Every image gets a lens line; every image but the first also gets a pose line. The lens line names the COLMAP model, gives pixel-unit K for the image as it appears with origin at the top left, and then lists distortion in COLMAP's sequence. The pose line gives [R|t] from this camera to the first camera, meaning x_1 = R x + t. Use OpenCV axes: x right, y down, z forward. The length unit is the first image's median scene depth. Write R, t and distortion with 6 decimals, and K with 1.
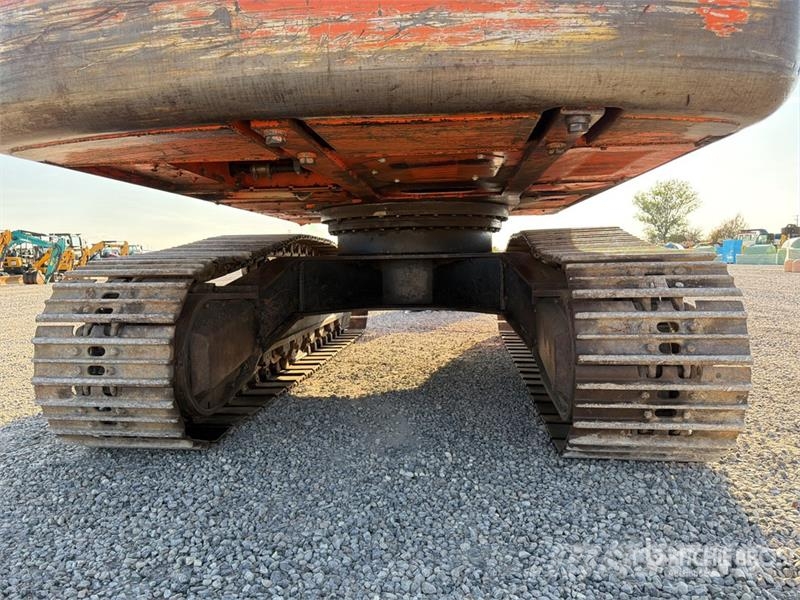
lens RADIAL K [[567.2, 0, 401.2], [0, 567.2, 298.0], [0, 0, 1]] dist [0.037875, -0.048805]
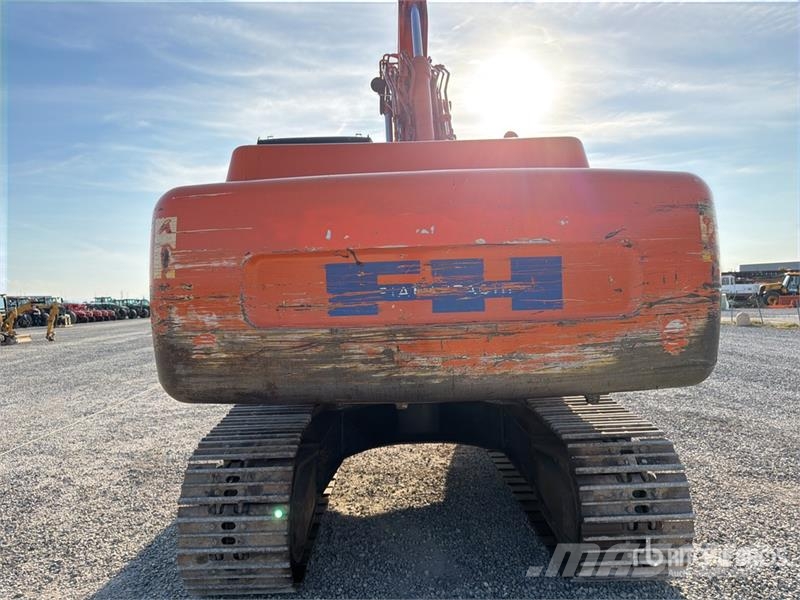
lens RADIAL K [[573.9, 0, 400.1], [0, 573.9, 304.3], [0, 0, 1]] dist [0.045296, -0.056029]
pose [[0.992394, -0.013356, 0.122377, -0.332512], [0.020645, 0.998074, -0.058491, -0.371435], [-0.121360, 0.060573, 0.990759, -0.450985]]
